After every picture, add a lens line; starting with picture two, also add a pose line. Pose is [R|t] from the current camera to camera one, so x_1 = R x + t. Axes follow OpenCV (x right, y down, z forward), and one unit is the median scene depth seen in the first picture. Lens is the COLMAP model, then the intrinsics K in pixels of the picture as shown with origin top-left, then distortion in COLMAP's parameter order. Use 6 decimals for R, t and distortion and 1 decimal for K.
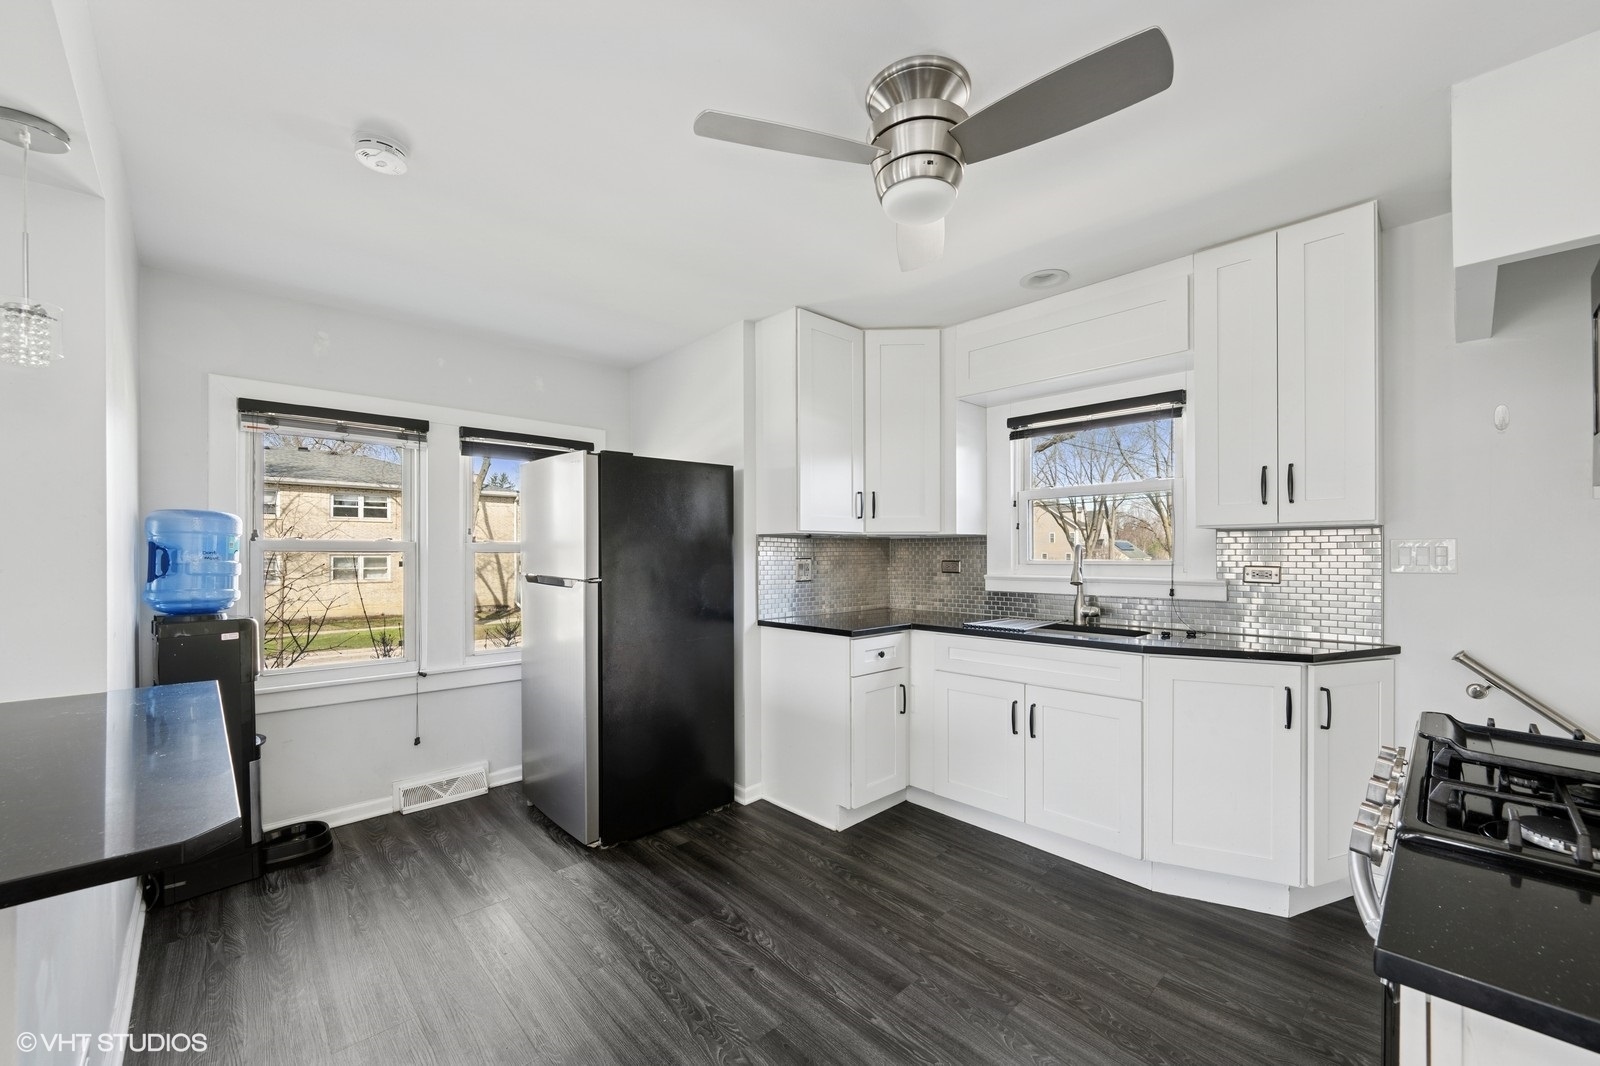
lens RADIAL K [[623.6, 0, 804.7], [0, 623.6, 542.2], [0, 0, 1]] dist [0.001136, 0.000148]
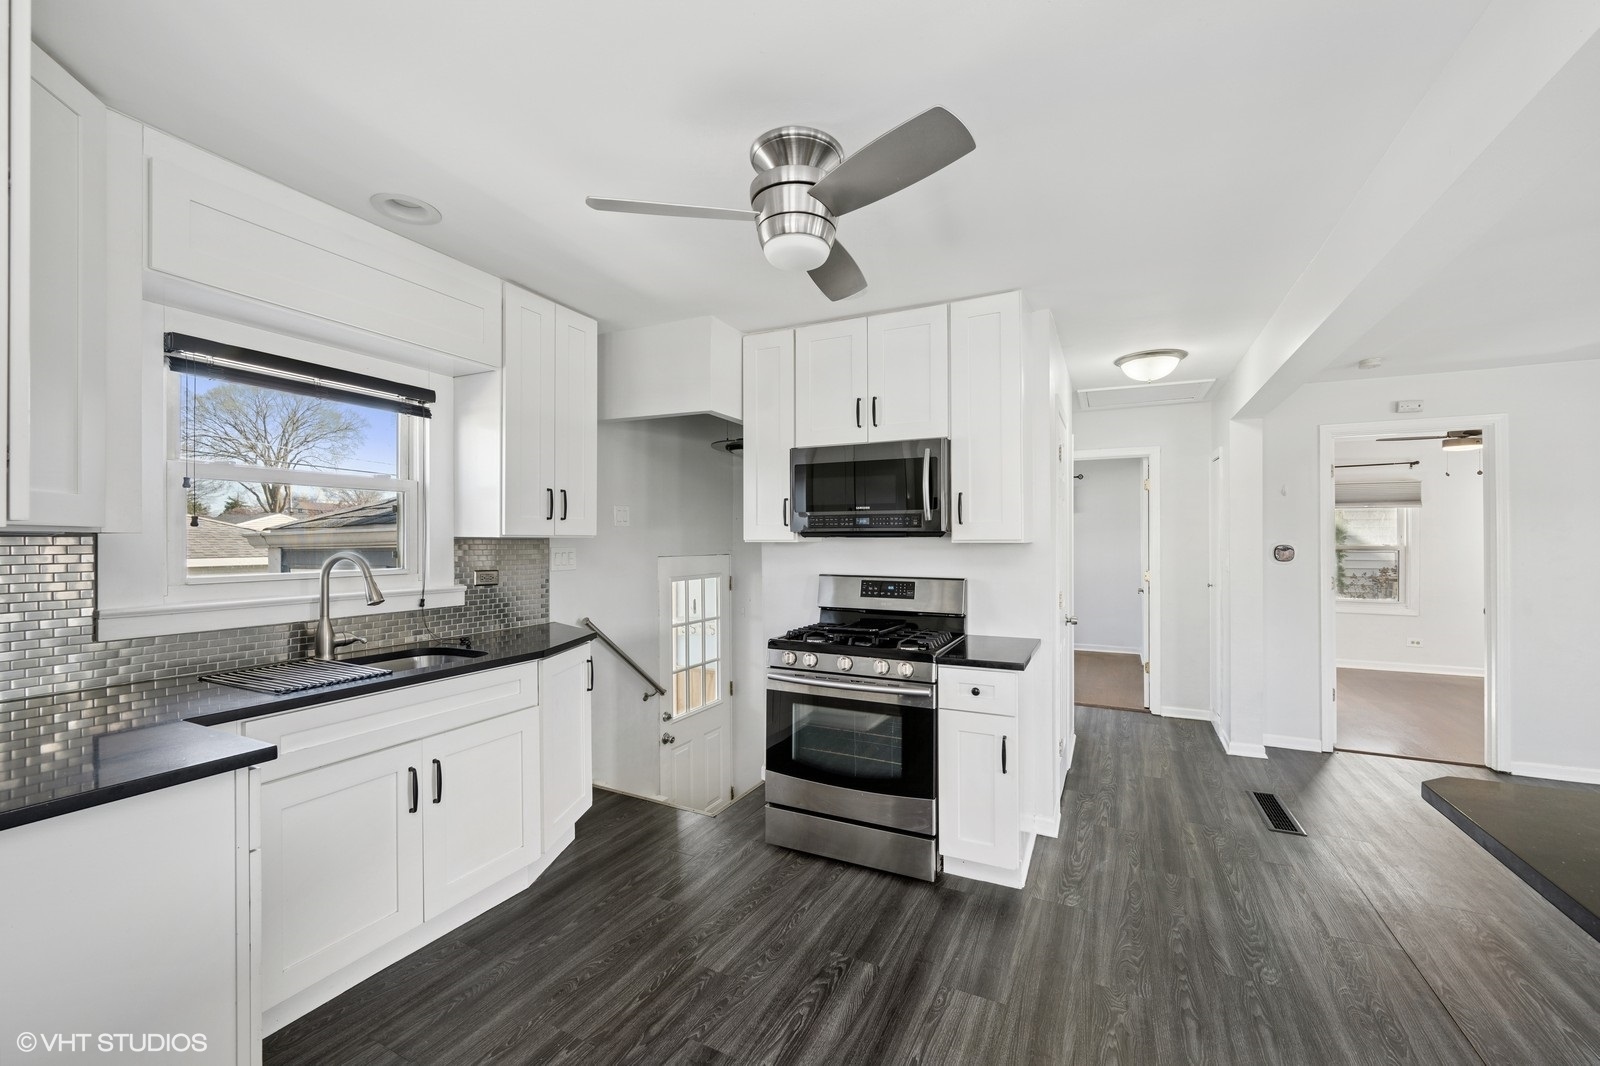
lens RADIAL K [[636.9, 0, 800.0], [0, 636.9, 533.0], [0, 0, 1]] dist [-0.000021, 0.000040]
pose [[-0.332559, 0.029943, 0.942607, -0.599423], [0.005836, 0.999542, -0.029693, 0.009442], [-0.943064, -0.004373, -0.332582, 0.941633]]
